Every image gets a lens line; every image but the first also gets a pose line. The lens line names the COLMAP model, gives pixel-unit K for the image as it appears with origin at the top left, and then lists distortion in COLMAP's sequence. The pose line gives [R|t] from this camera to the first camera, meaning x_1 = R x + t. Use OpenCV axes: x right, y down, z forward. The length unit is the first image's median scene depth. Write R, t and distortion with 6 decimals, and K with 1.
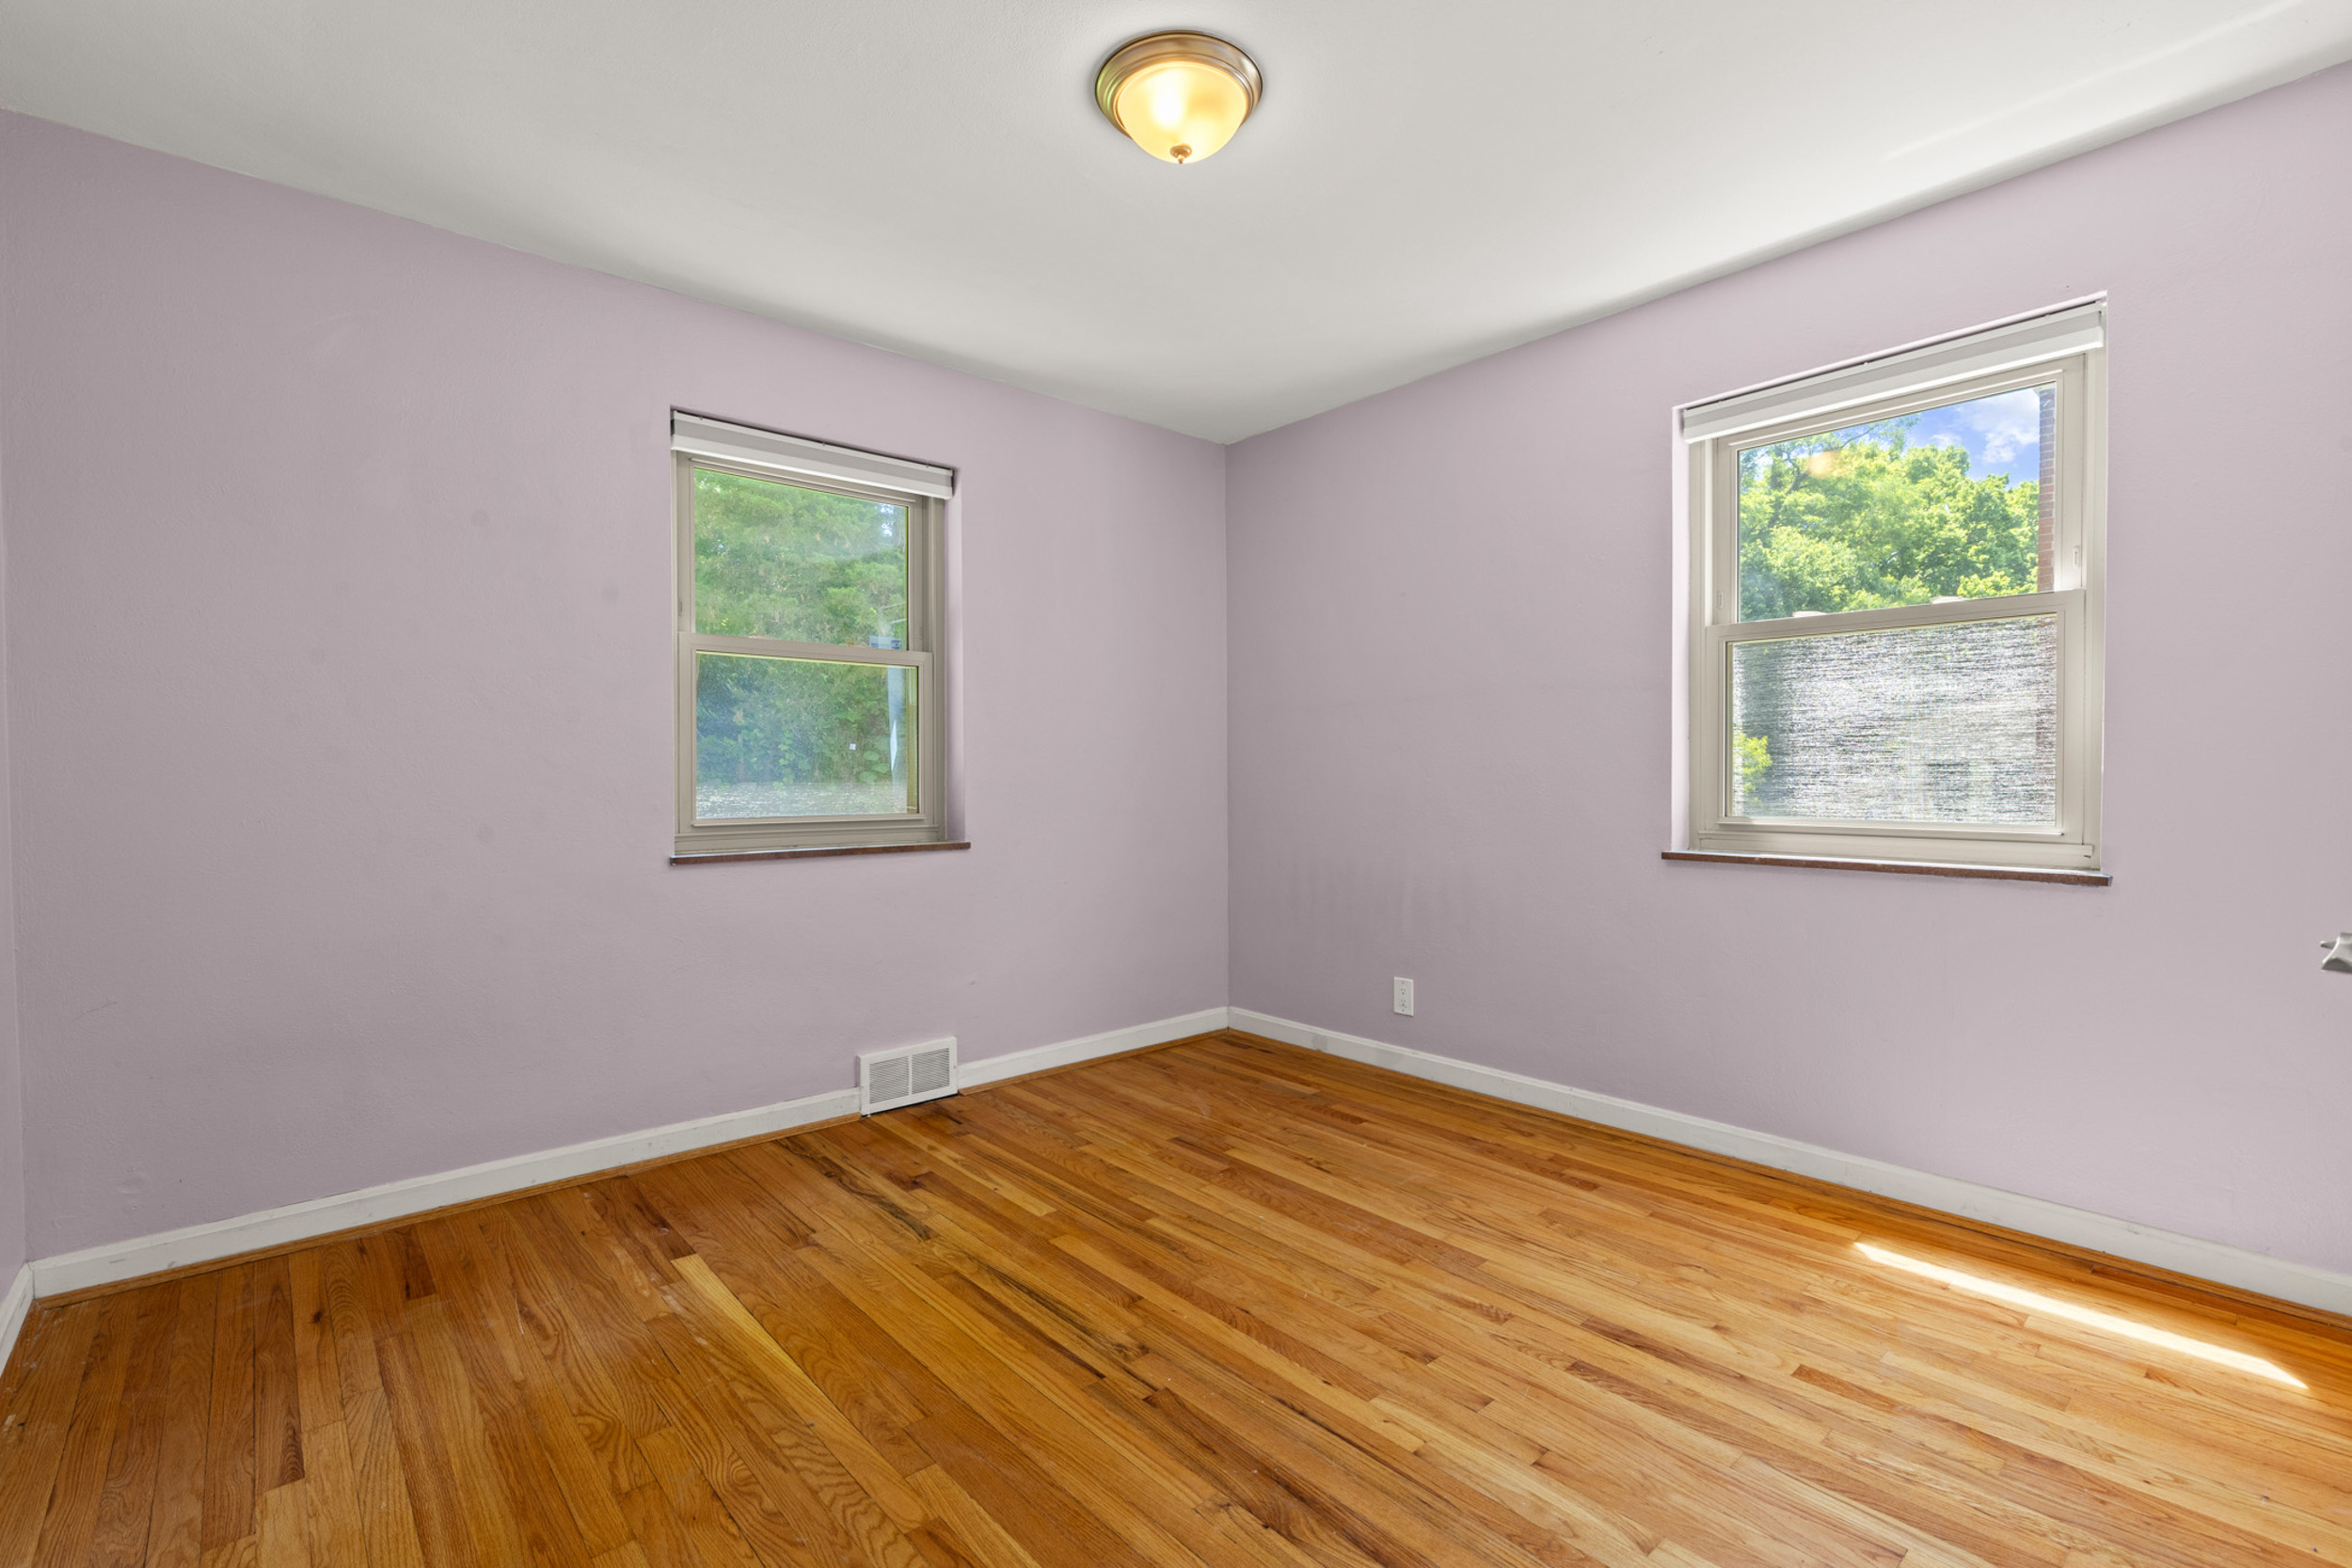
lens RADIAL K [[1050.2, 0, 1155.5], [0, 1050.2, 766.4], [0, 0, 1]] dist [0.001410, 0.000001]
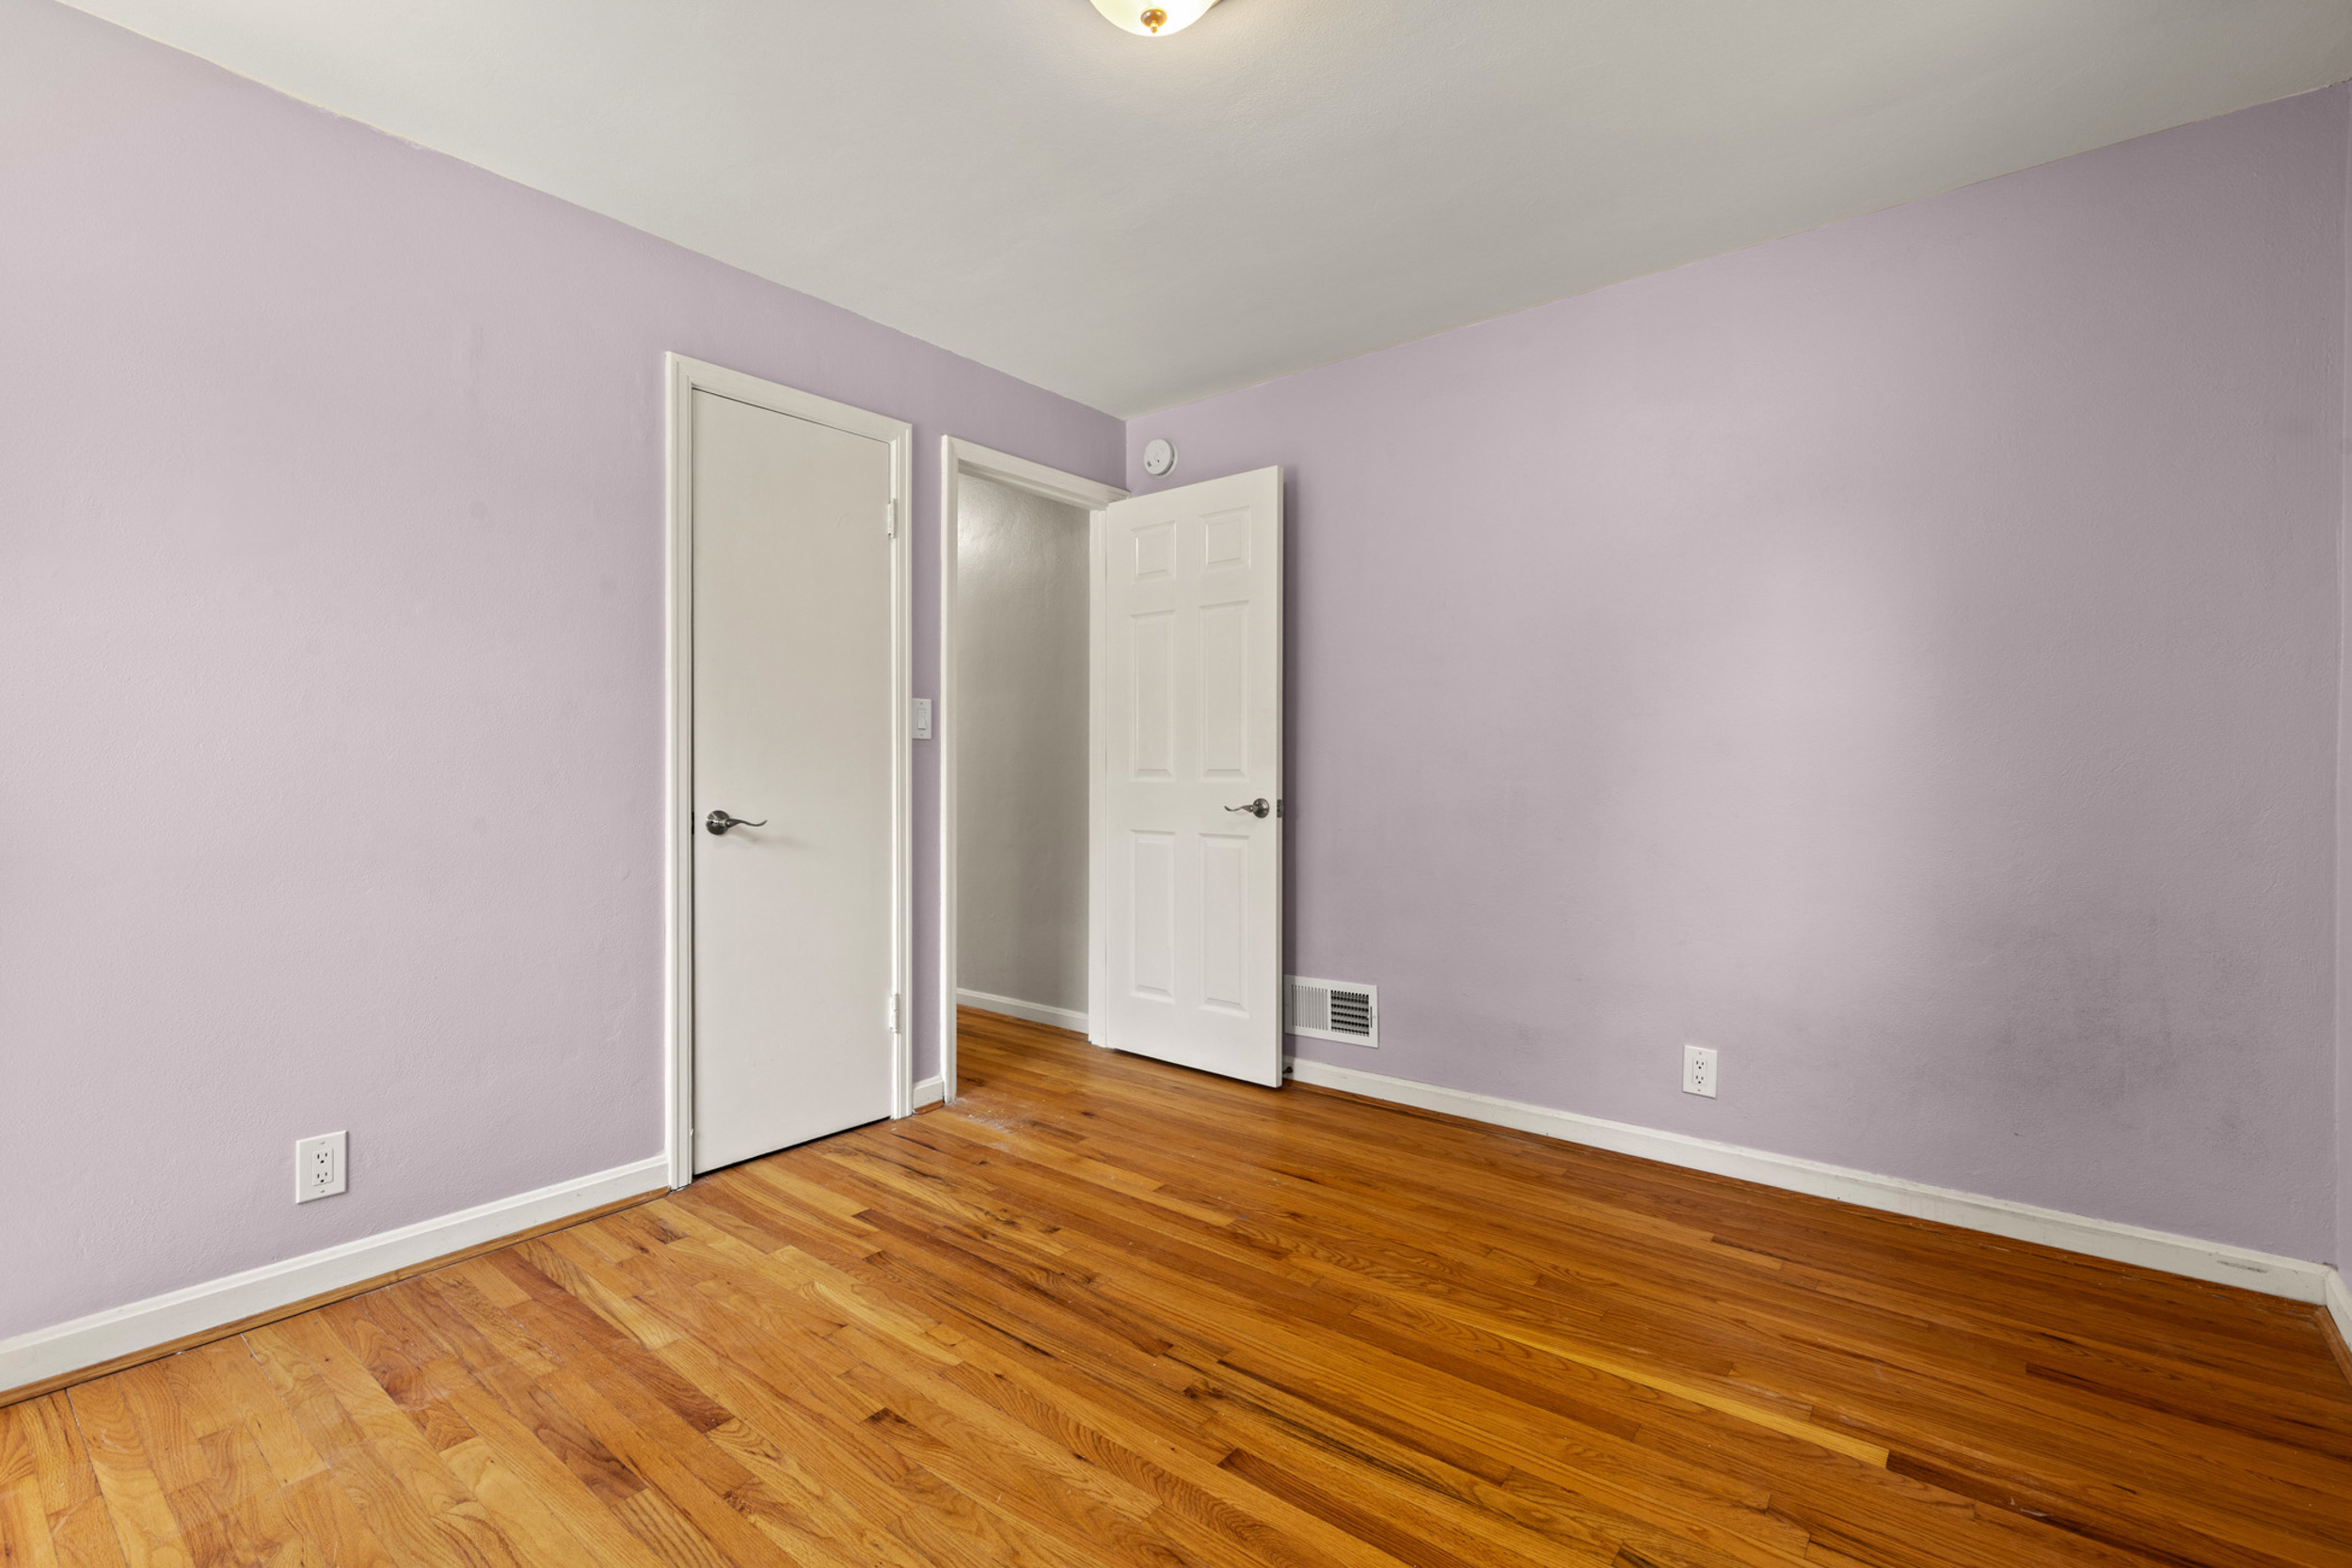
lens RADIAL K [[1050.2, 0, 1155.5], [0, 1050.2, 766.4], [0, 0, 1]] dist [0.001410, 0.000001]
pose [[-0.984740, 0.002285, -0.174015, 0.180269], [0.002918, 0.999990, -0.003382, 0.009565], [0.174005, -0.003838, -0.984737, 1.926344]]
